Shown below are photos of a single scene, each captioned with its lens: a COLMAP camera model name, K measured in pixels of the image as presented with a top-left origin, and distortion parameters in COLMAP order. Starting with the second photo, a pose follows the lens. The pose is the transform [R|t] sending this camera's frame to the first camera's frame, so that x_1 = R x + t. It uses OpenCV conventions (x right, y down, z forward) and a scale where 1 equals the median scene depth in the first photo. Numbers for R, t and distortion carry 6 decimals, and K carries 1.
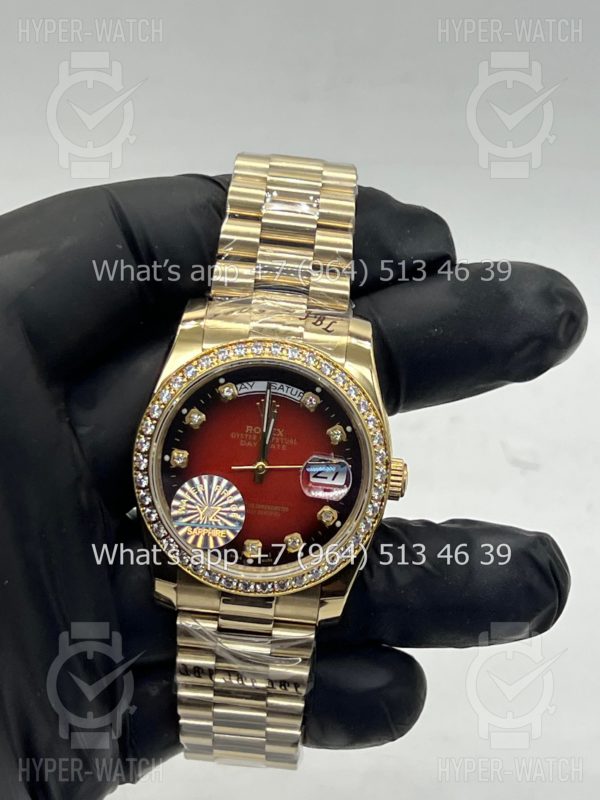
lens RADIAL K [[1962.1, 0, 294.3], [0, 1962.1, 391.7], [0, 0, 1]] dist [0.317766, 0.000000]
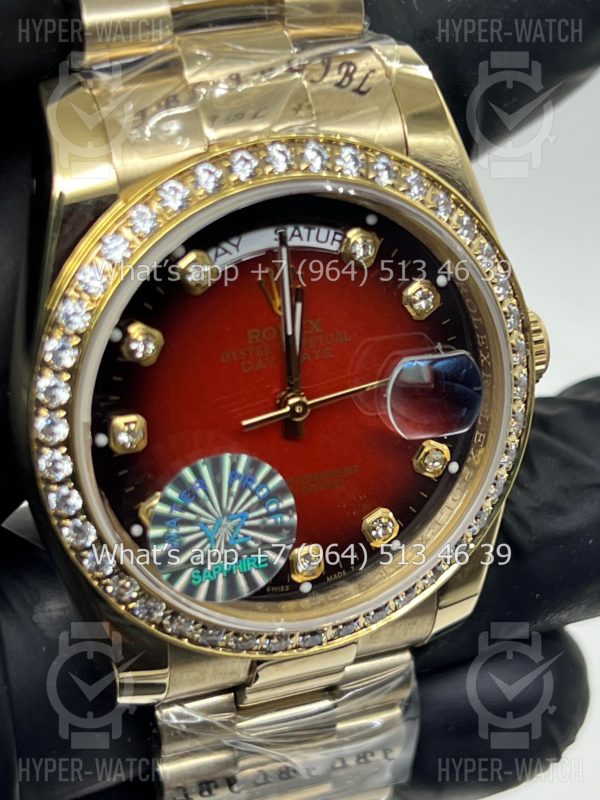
lens RADIAL K [[1962.1, 0, 296.3], [0, 1962.1, 400.7], [0, 0, 1]] dist [0.317766, 0.000000]
pose [[0.919280, -0.273490, 0.283069, -0.152417], [0.199861, 0.943896, 0.262898, -0.088932], [-0.339087, -0.185102, 0.922365, 0.554312]]
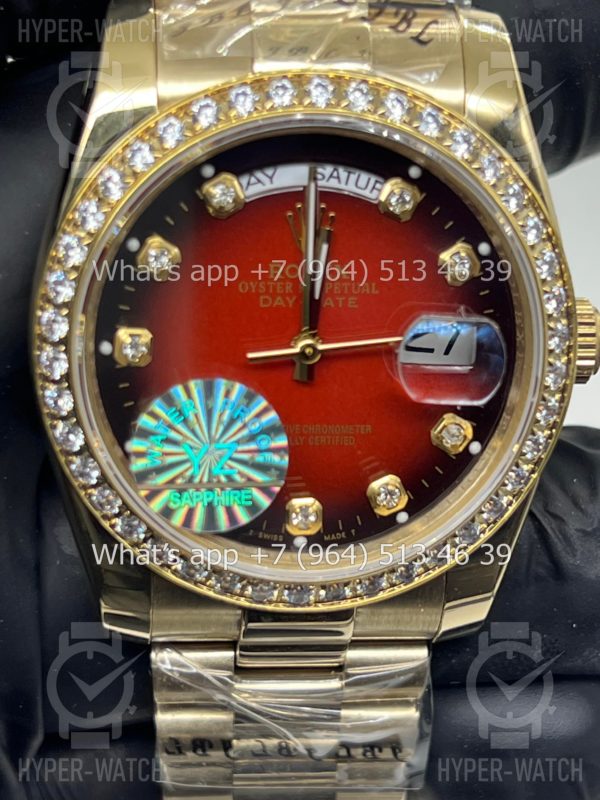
lens RADIAL K [[1962.1, 0, 300.8], [0, 1962.1, 394.4], [0, 0, 1]] dist [0.317766, 0.000000]
pose [[0.990183, -0.102280, 0.095270, -0.064772], [0.087880, 0.985565, 0.144701, -0.019116], [-0.108695, -0.134909, 0.984878, 0.531899]]
